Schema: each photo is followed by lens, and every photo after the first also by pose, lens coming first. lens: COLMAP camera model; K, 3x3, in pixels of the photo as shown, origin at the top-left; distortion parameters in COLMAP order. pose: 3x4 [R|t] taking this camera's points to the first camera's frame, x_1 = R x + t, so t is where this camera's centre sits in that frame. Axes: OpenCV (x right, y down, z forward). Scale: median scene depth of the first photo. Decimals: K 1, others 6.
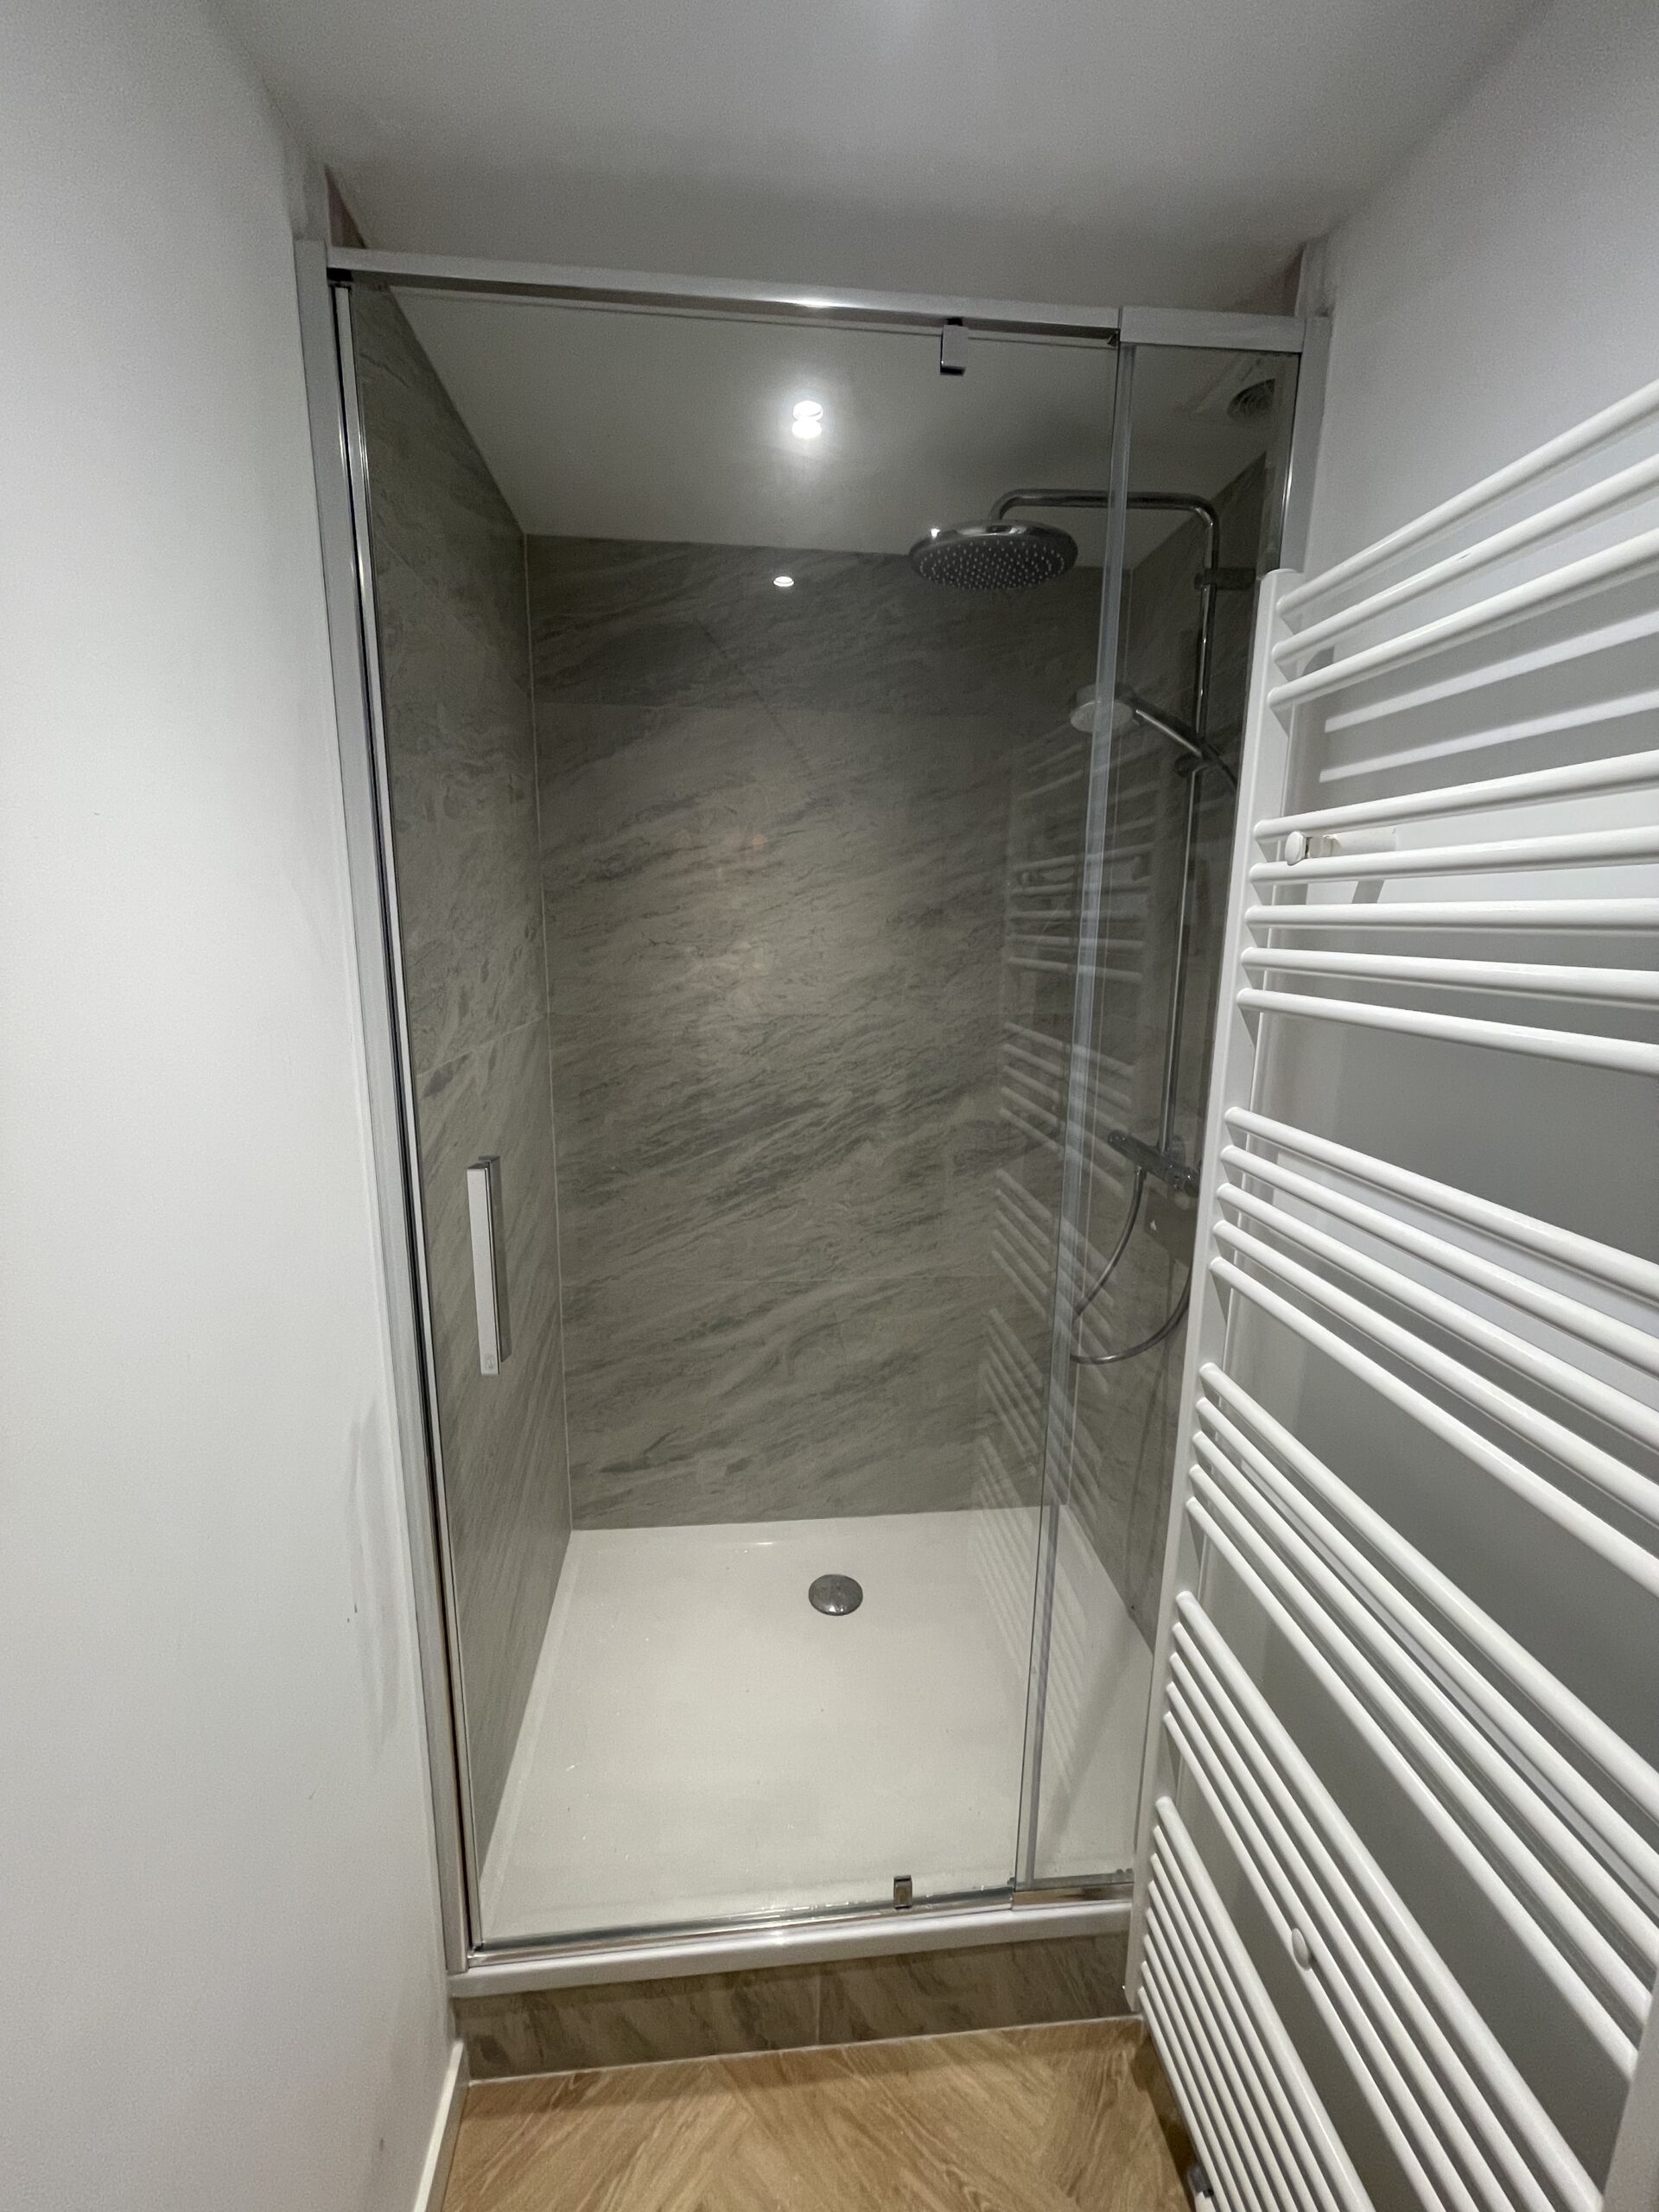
lens RADIAL K [[887.1, 0, 827.6], [0, 887.1, 1093.1], [0, 0, 1]] dist [-0.004899, 0.001514]
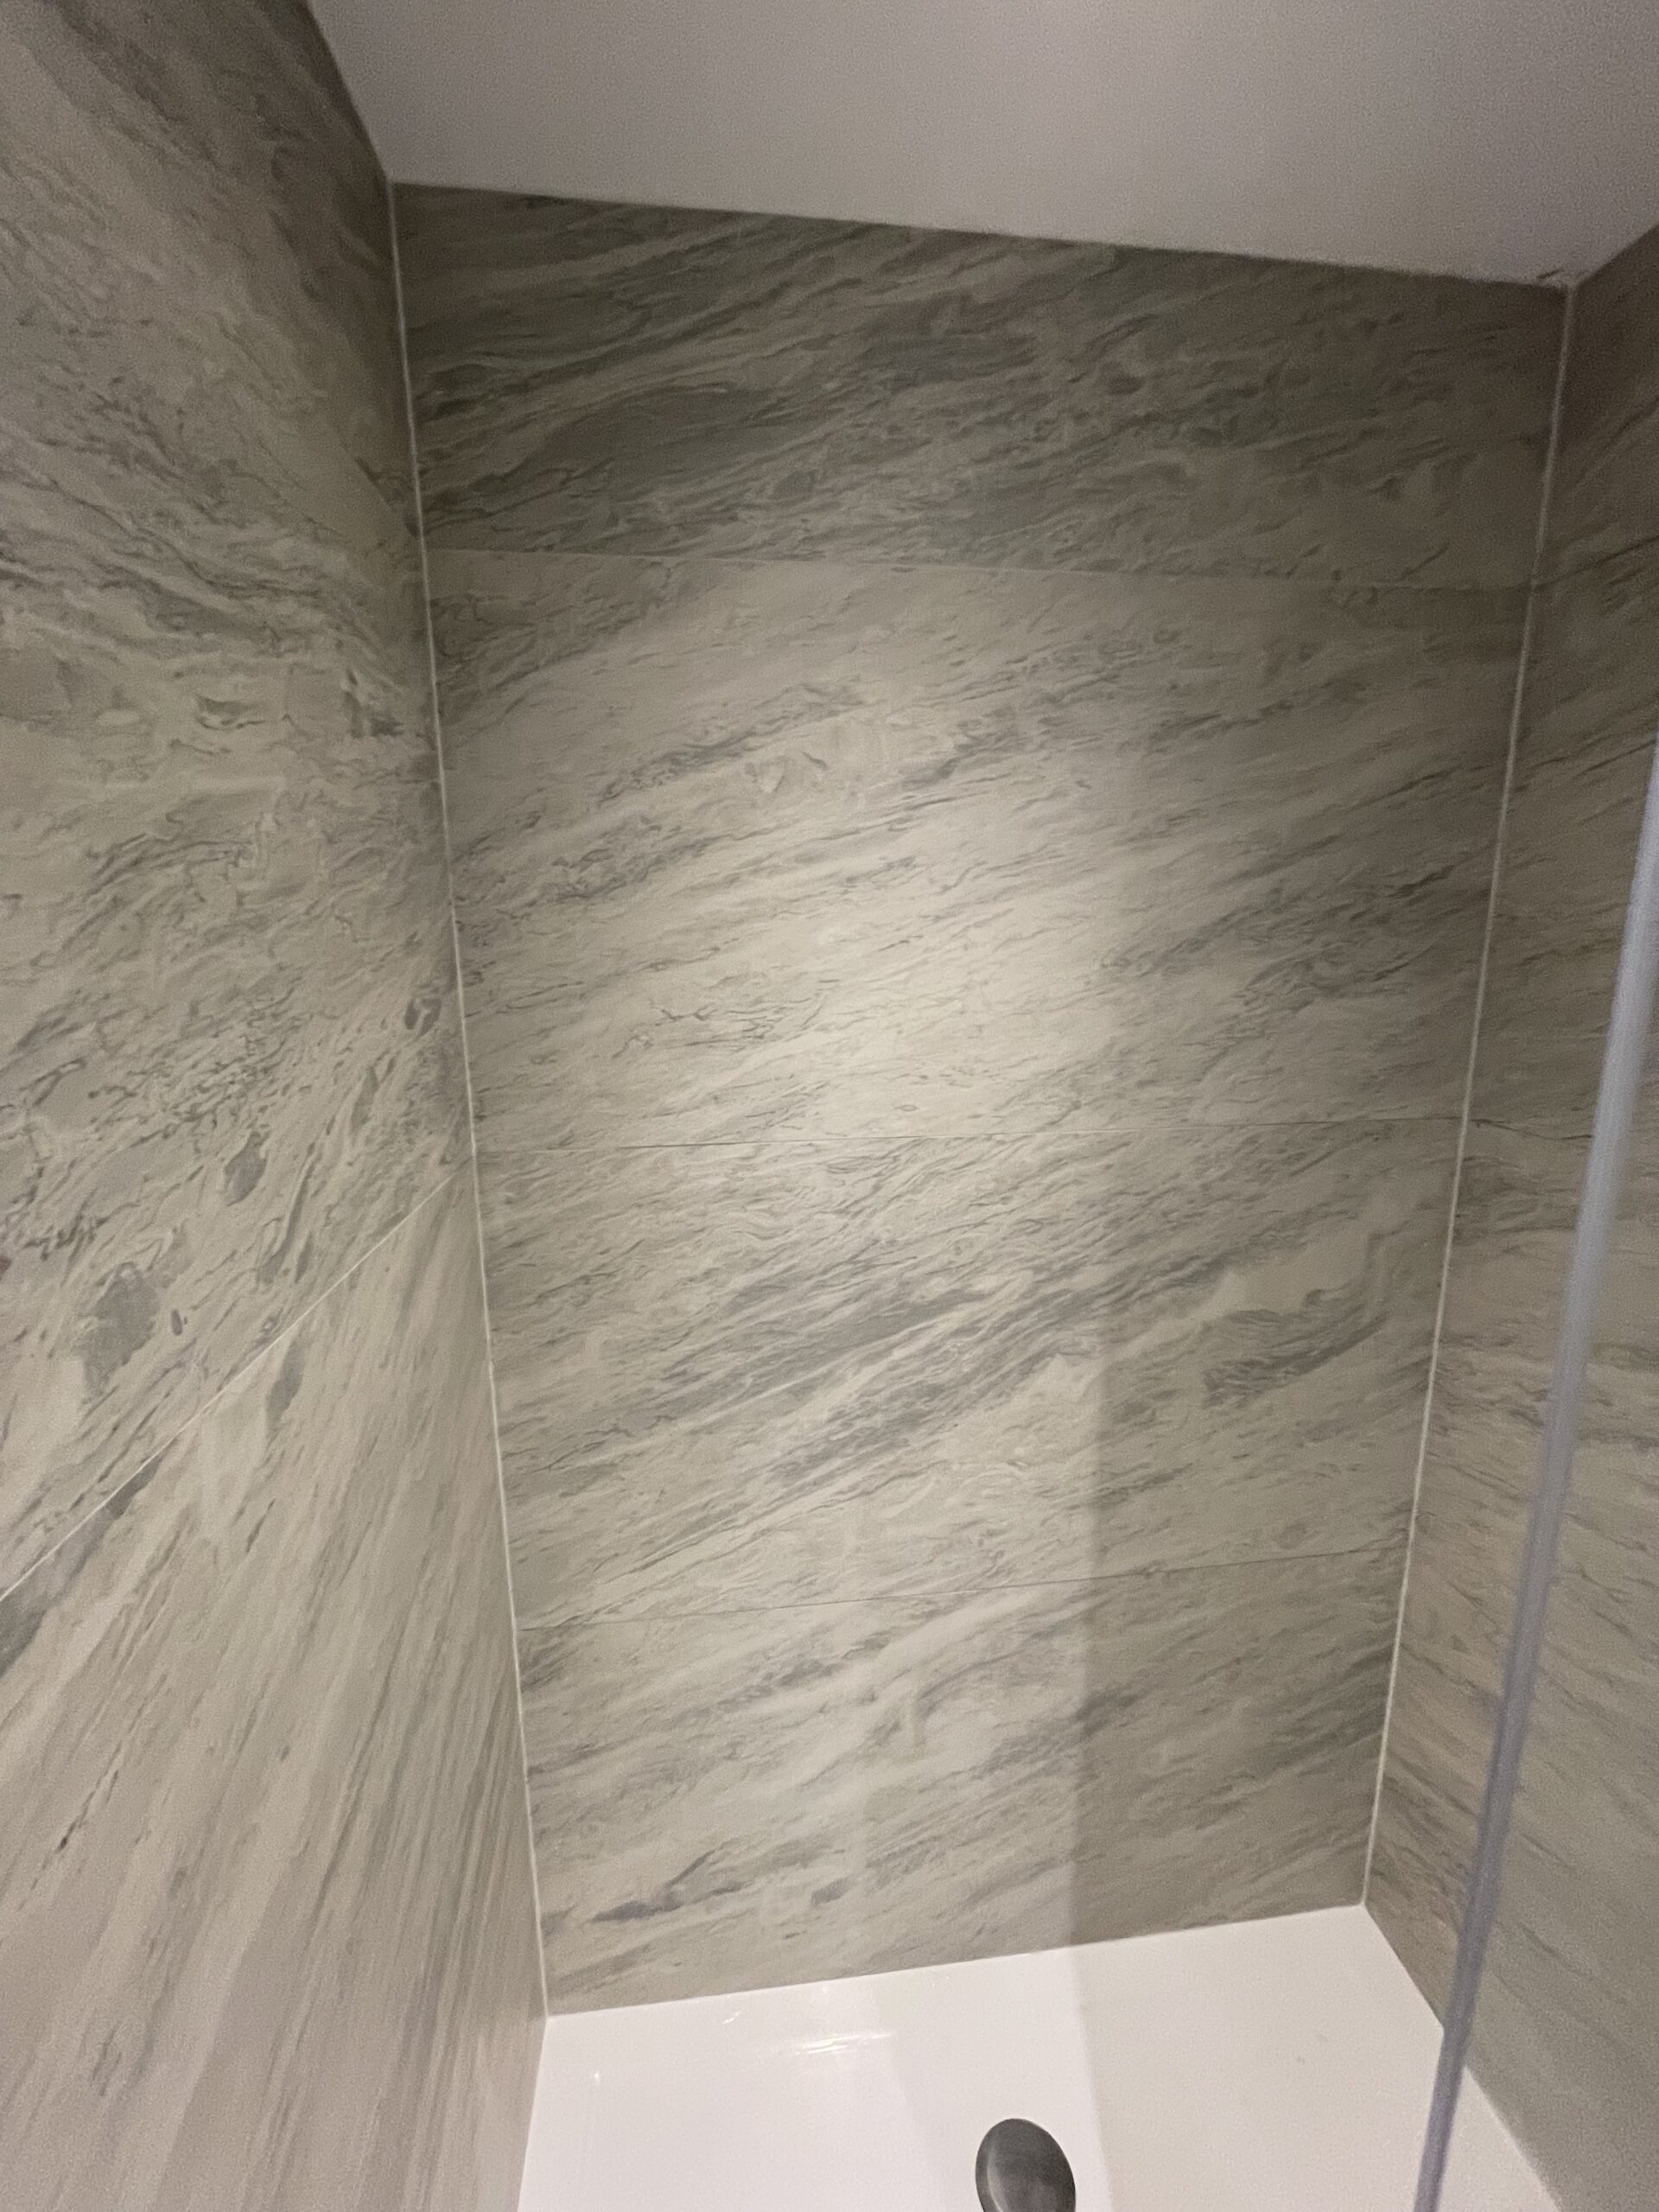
lens RADIAL K [[887.1, 0, 827.3], [0, 887.1, 1092.8], [0, 0, 1]] dist [-0.004899, 0.001514]
pose [[0.999690, -0.021377, 0.012737, -0.107187], [0.021373, 0.999771, 0.000446, -0.118245], [-0.012744, -0.000174, 0.999919, 0.454745]]
